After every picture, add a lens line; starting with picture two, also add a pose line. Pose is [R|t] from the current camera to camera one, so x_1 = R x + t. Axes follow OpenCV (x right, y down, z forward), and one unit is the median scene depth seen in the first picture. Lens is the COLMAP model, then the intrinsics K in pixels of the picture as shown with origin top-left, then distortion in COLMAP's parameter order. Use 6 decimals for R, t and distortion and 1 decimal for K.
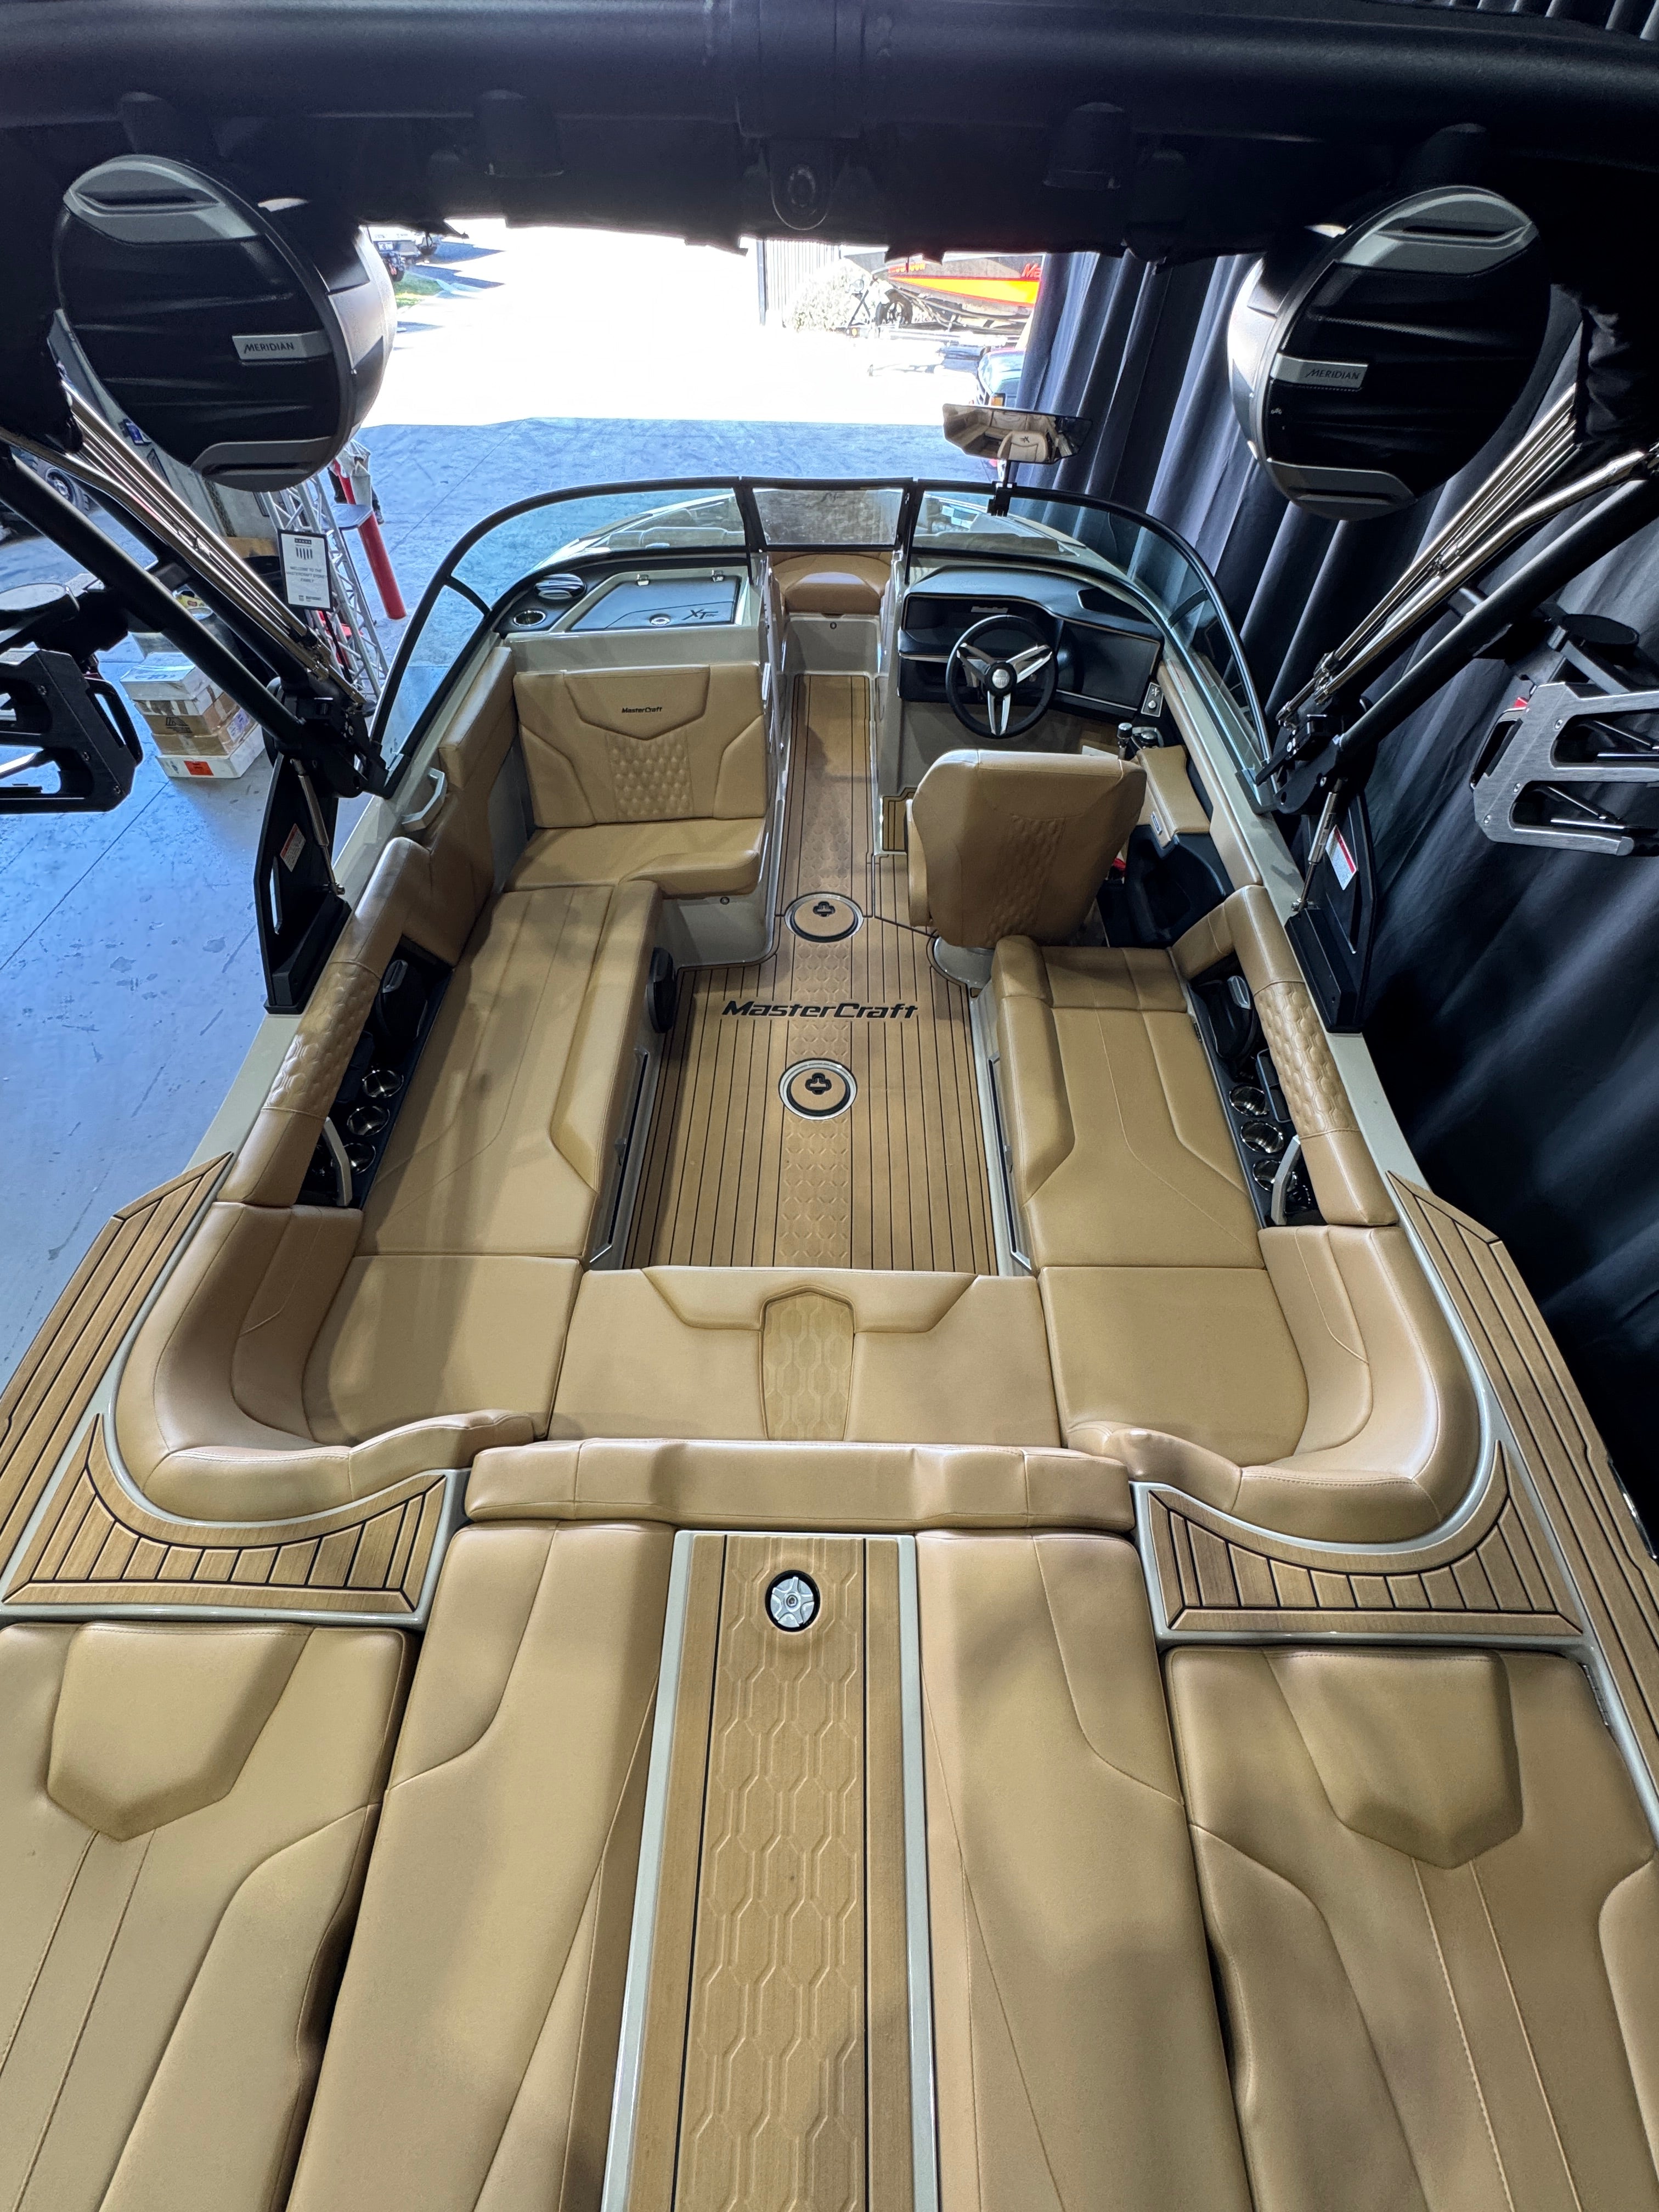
lens RADIAL K [[908.2, 0, 825.9], [0, 908.2, 1109.2], [0, 0, 1]] dist [0.002108, 0.000235]
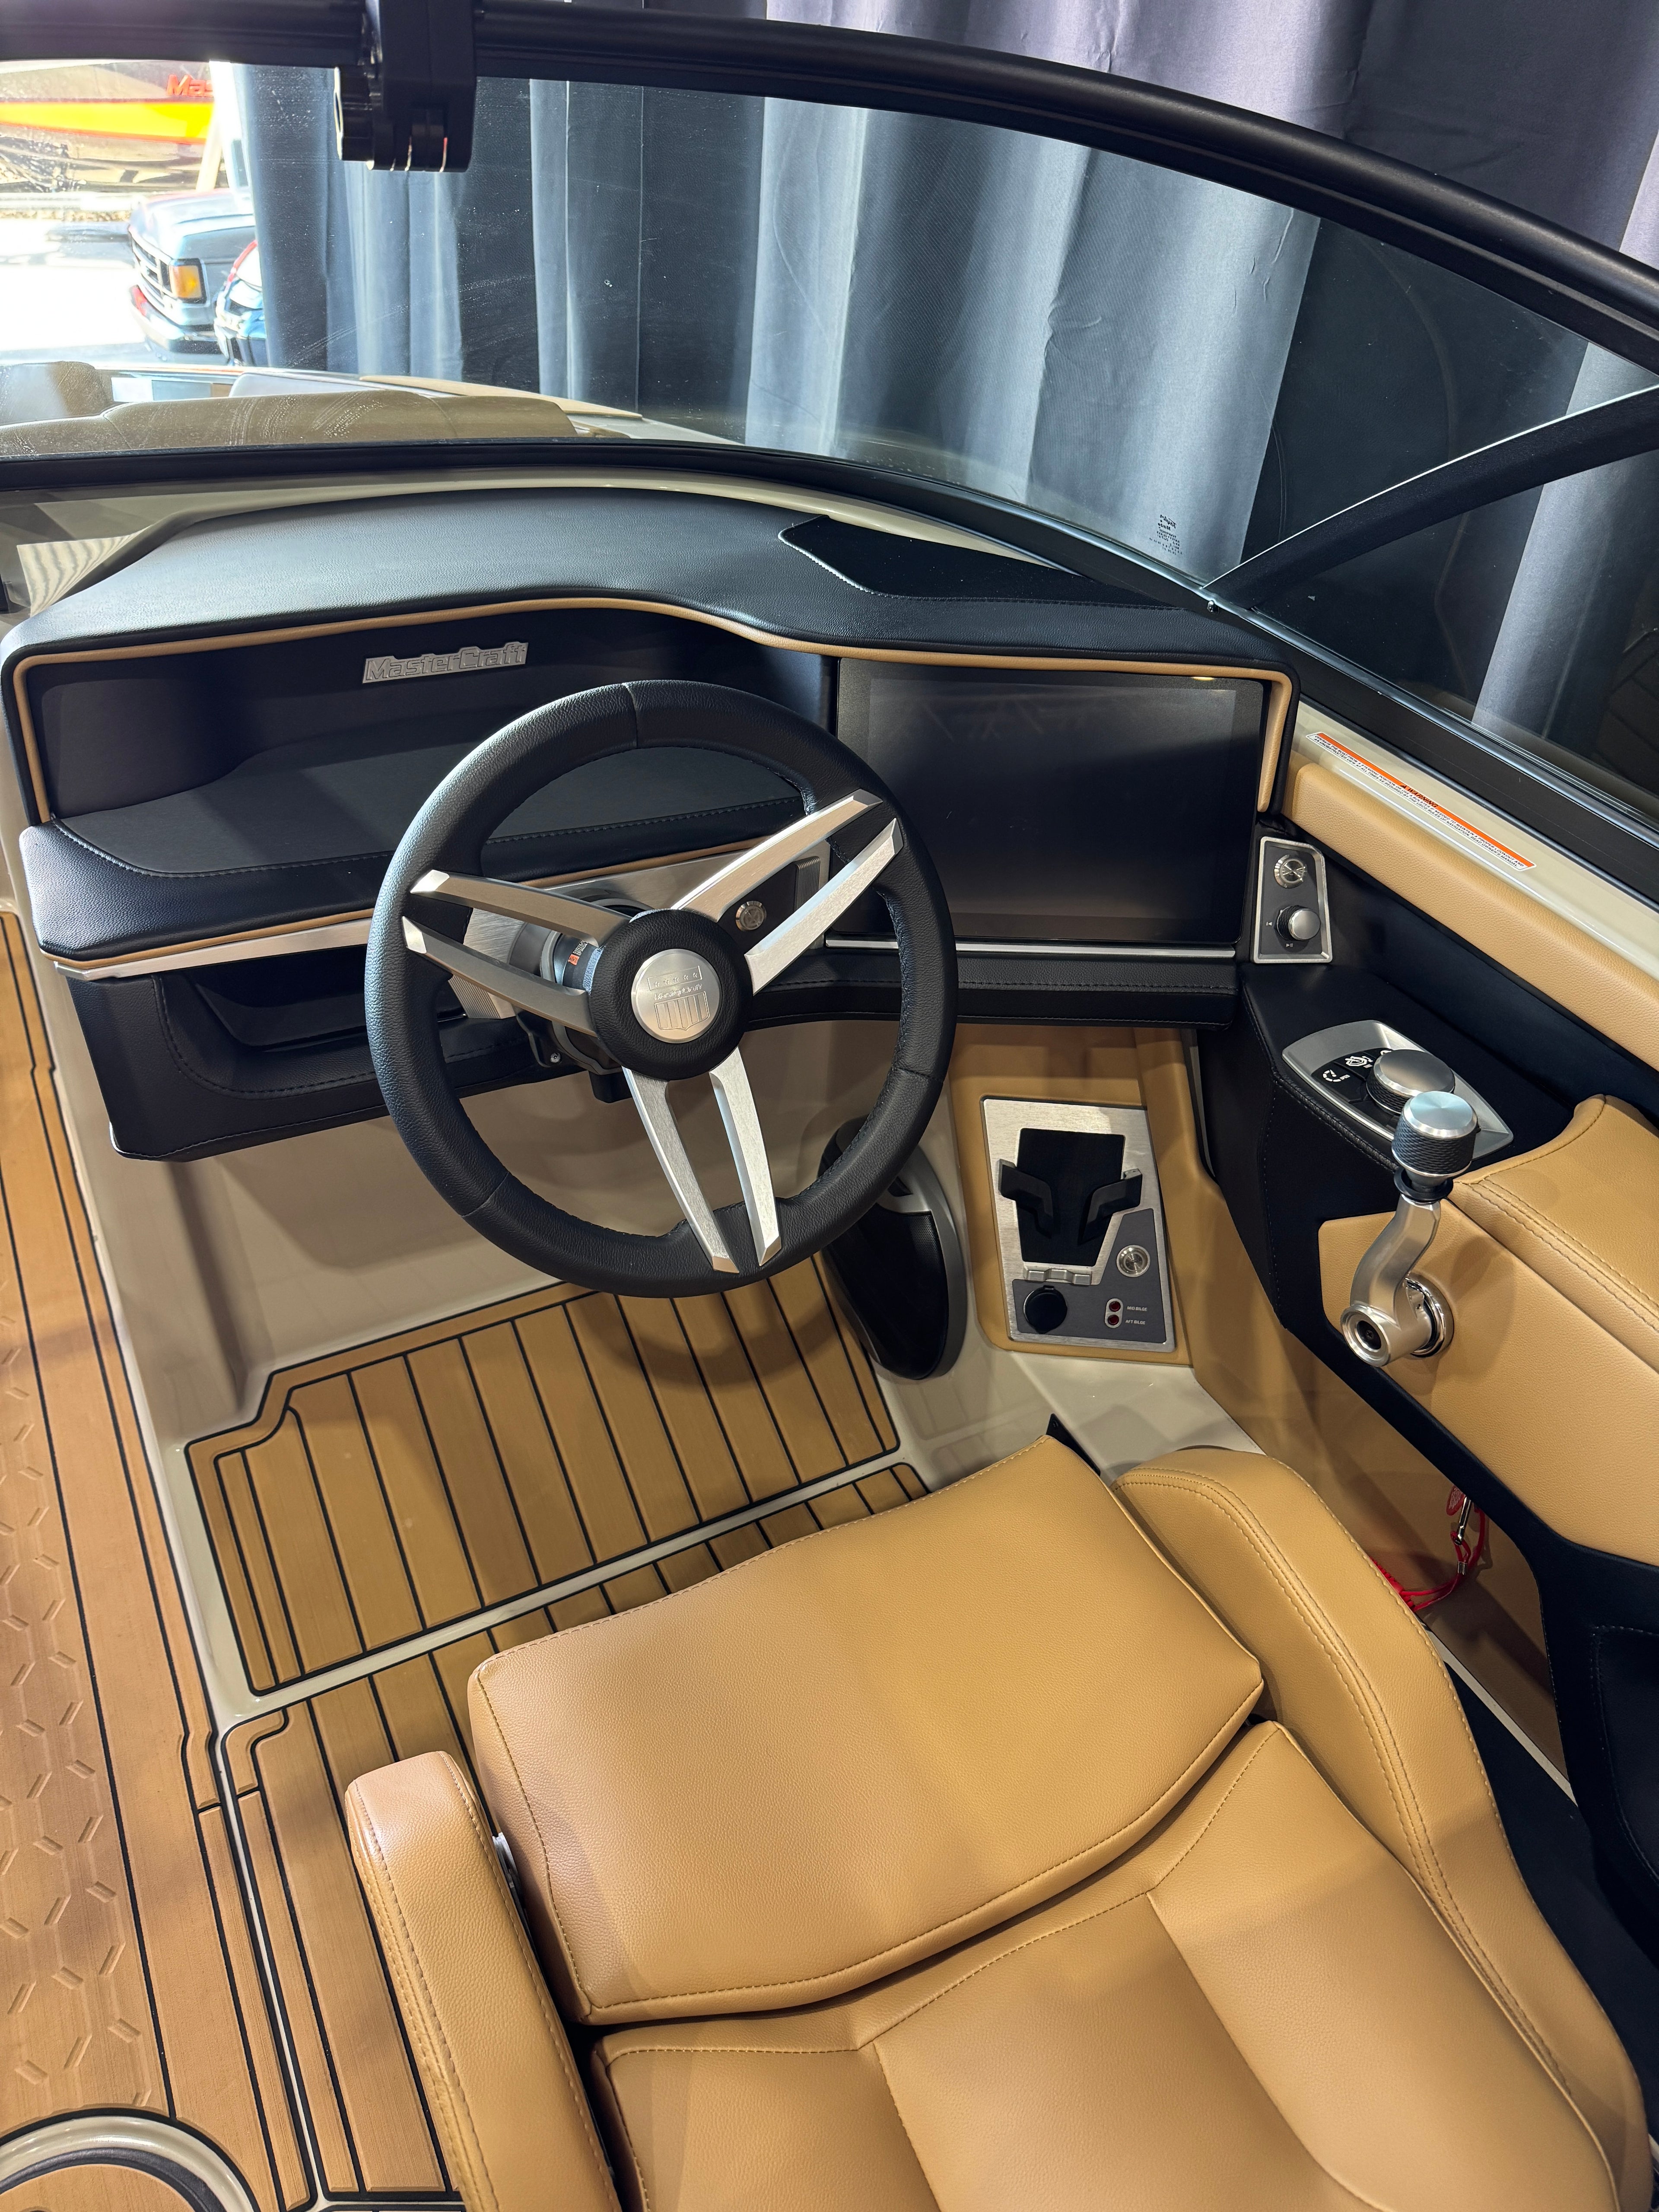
lens RADIAL K [[1584.4, 0, 829.5], [0, 1584.4, 1106.0], [0, 0, 1]] dist [0.042838, -0.052924]
pose [[0.876945, -0.268941, 0.398294, 0.076477], [0.346383, 0.928197, -0.135901, -0.348831], [-0.333146, 0.257139, 0.907135, 0.619068]]
